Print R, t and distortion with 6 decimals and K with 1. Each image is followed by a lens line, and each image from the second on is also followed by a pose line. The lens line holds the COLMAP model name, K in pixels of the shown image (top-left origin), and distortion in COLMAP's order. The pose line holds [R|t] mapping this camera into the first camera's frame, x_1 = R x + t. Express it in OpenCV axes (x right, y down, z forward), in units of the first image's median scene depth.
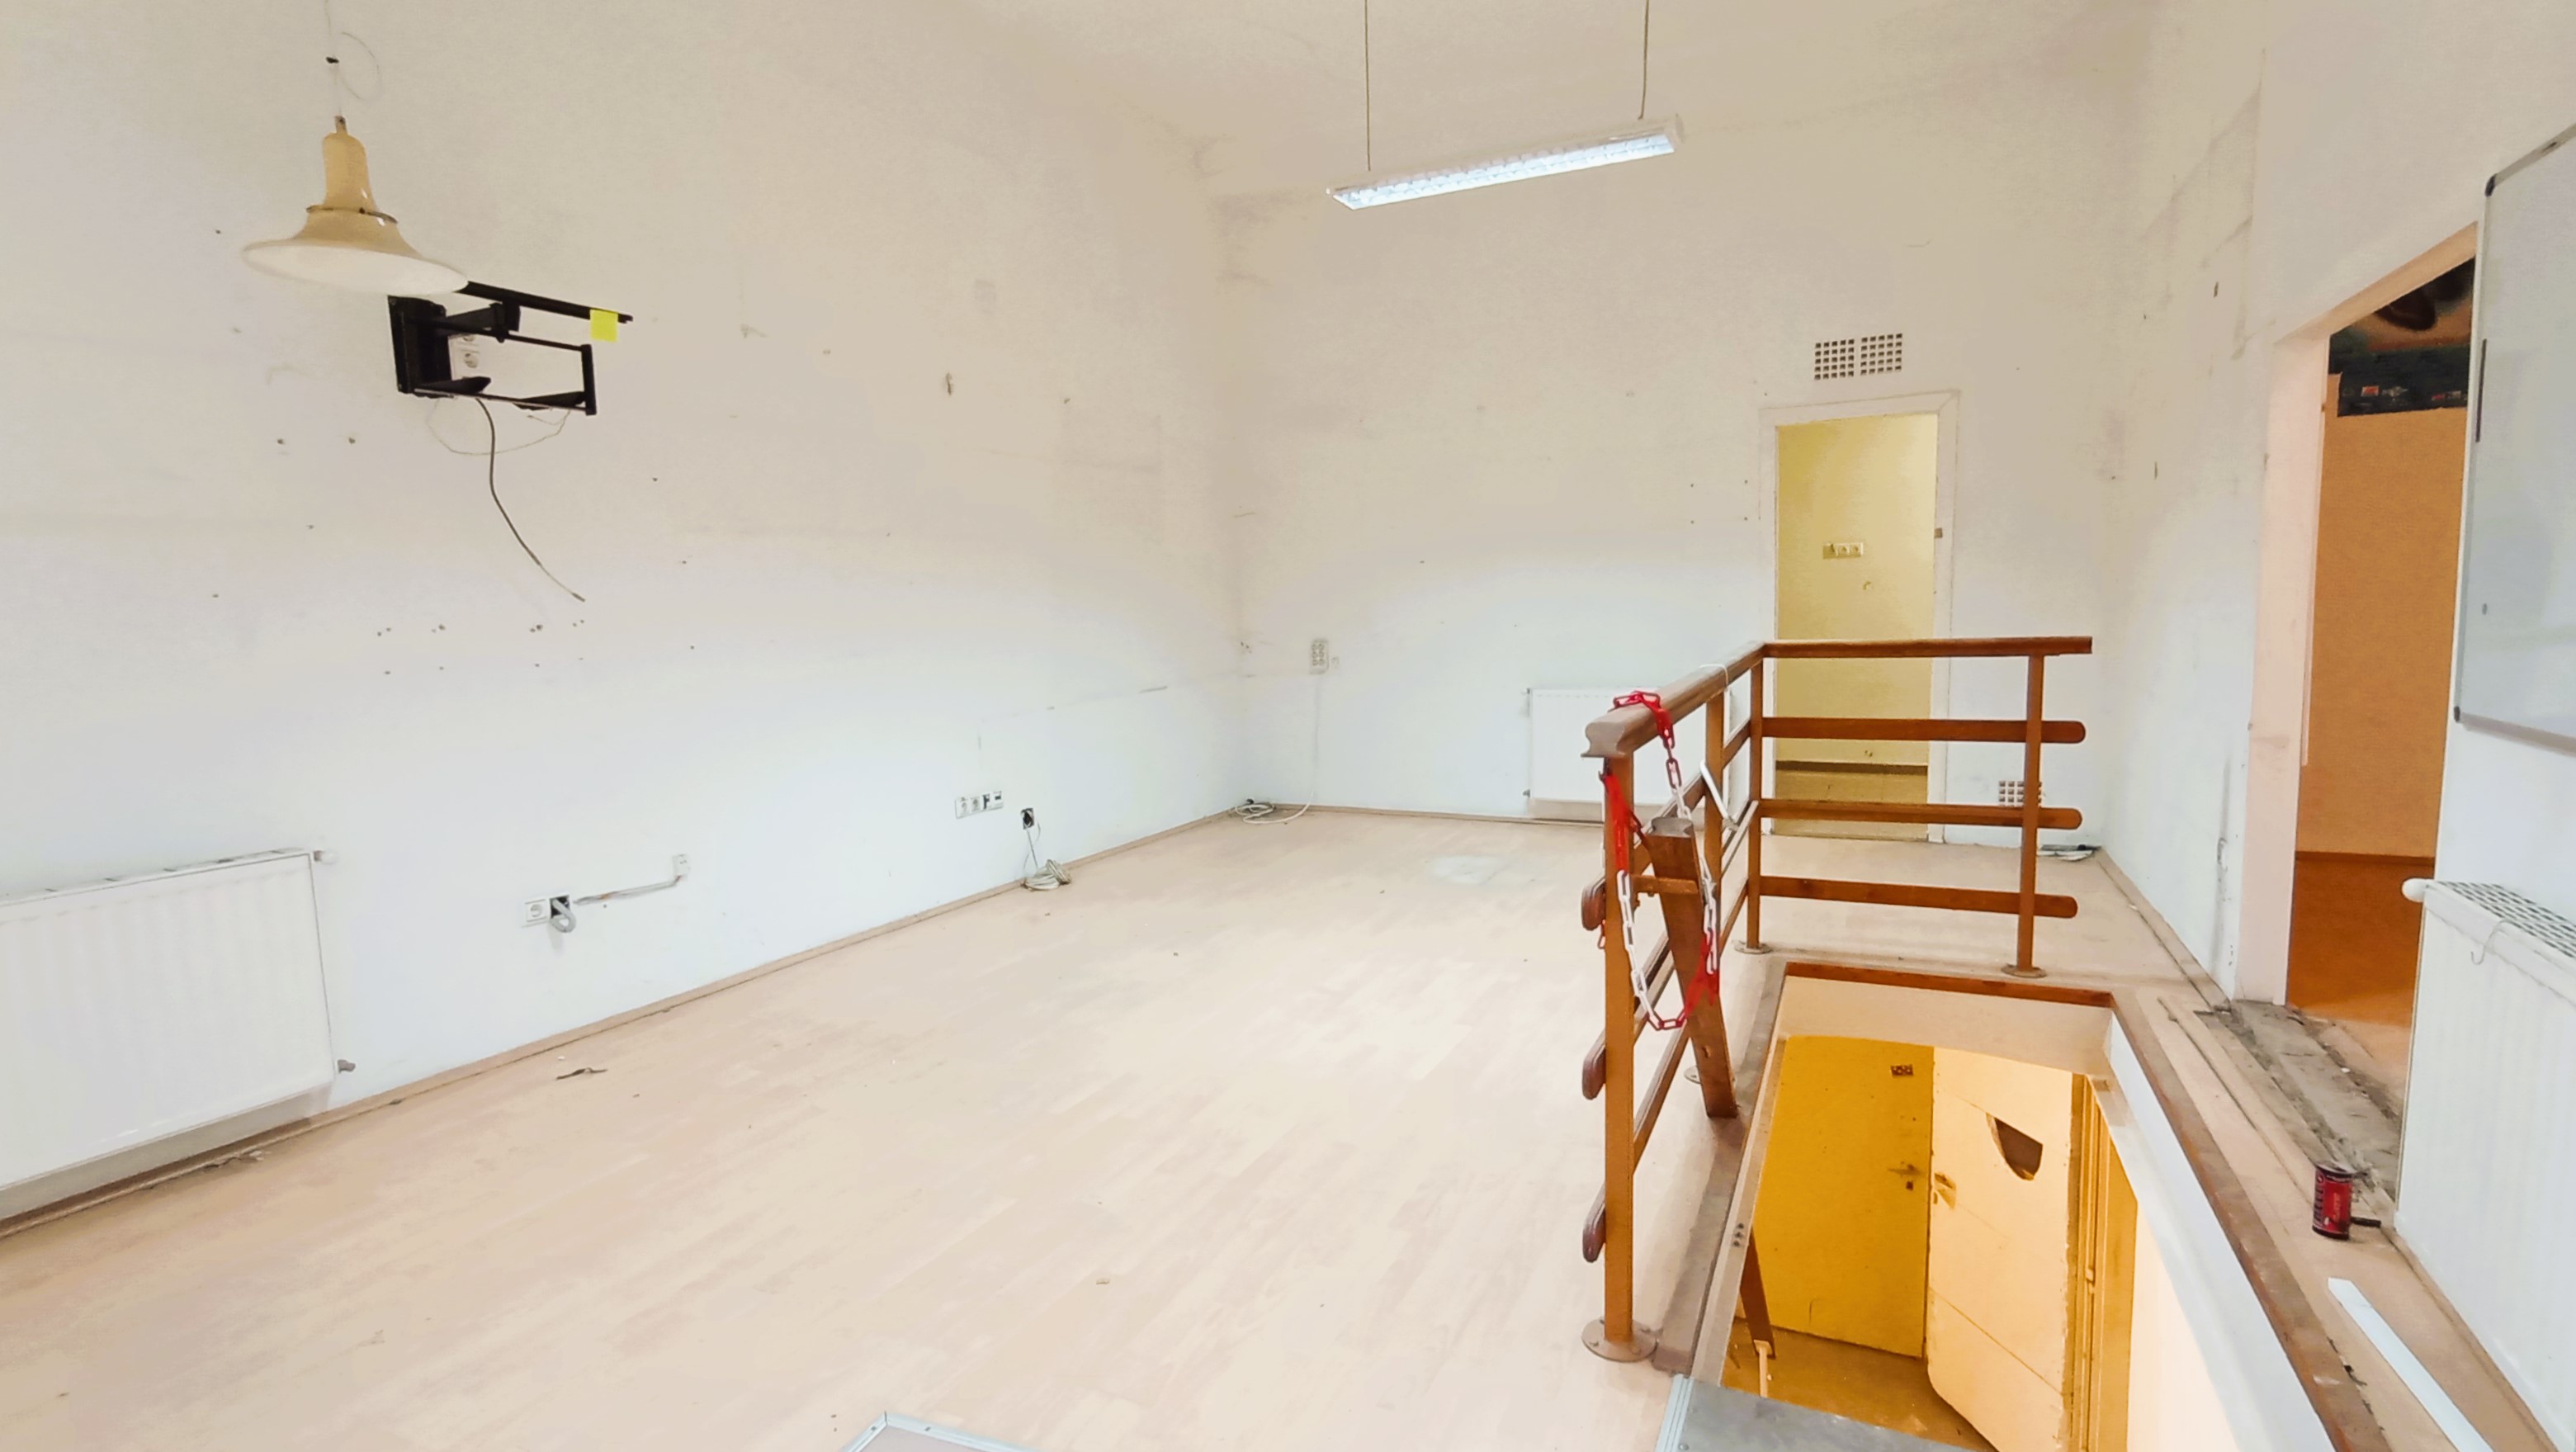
lens RADIAL K [[1175.7, 0, 1289.7], [0, 1175.7, 721.0], [0, 0, 1]] dist [-0.000465, -0.000282]
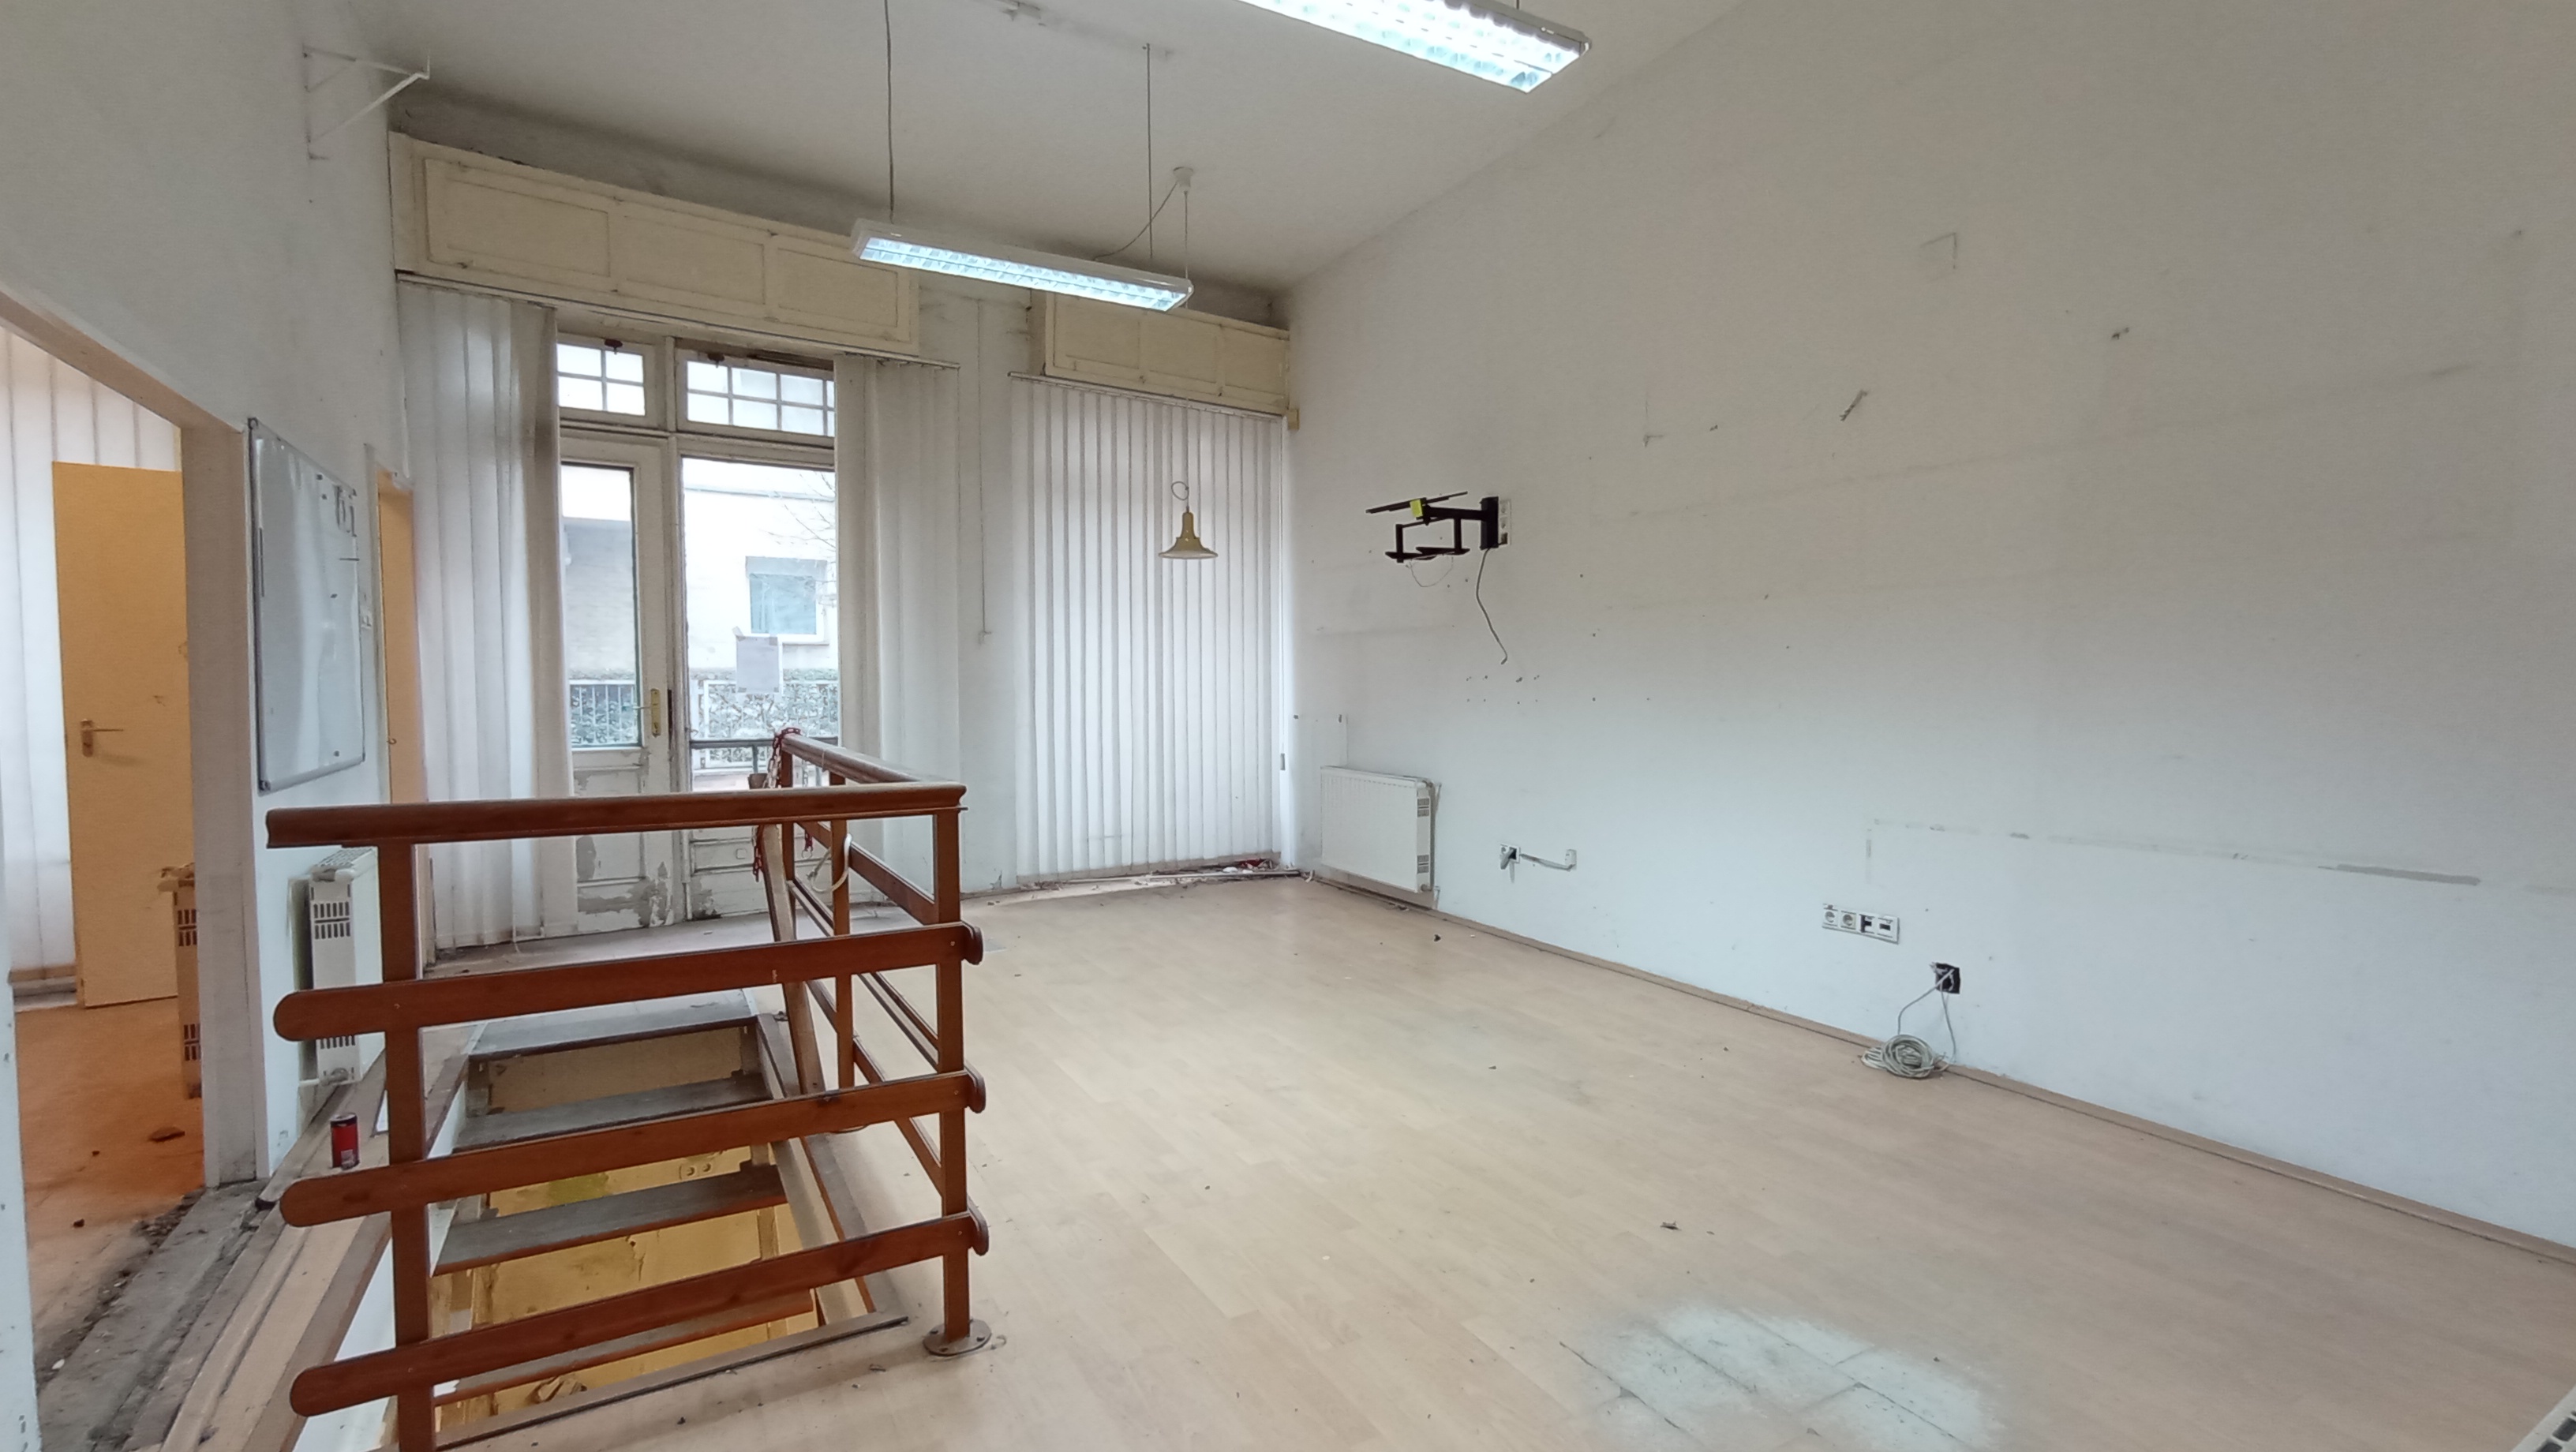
lens RADIAL K [[1175.6, 0, 1294.4], [0, 1175.6, 732.3], [0, 0, 1]] dist [-0.000465, -0.000282]
pose [[-0.551847, 0.077342, -0.830351, 0.561645], [-0.061464, 0.989210, 0.132988, -0.131802], [0.831677, 0.124426, -0.541139, 1.041737]]
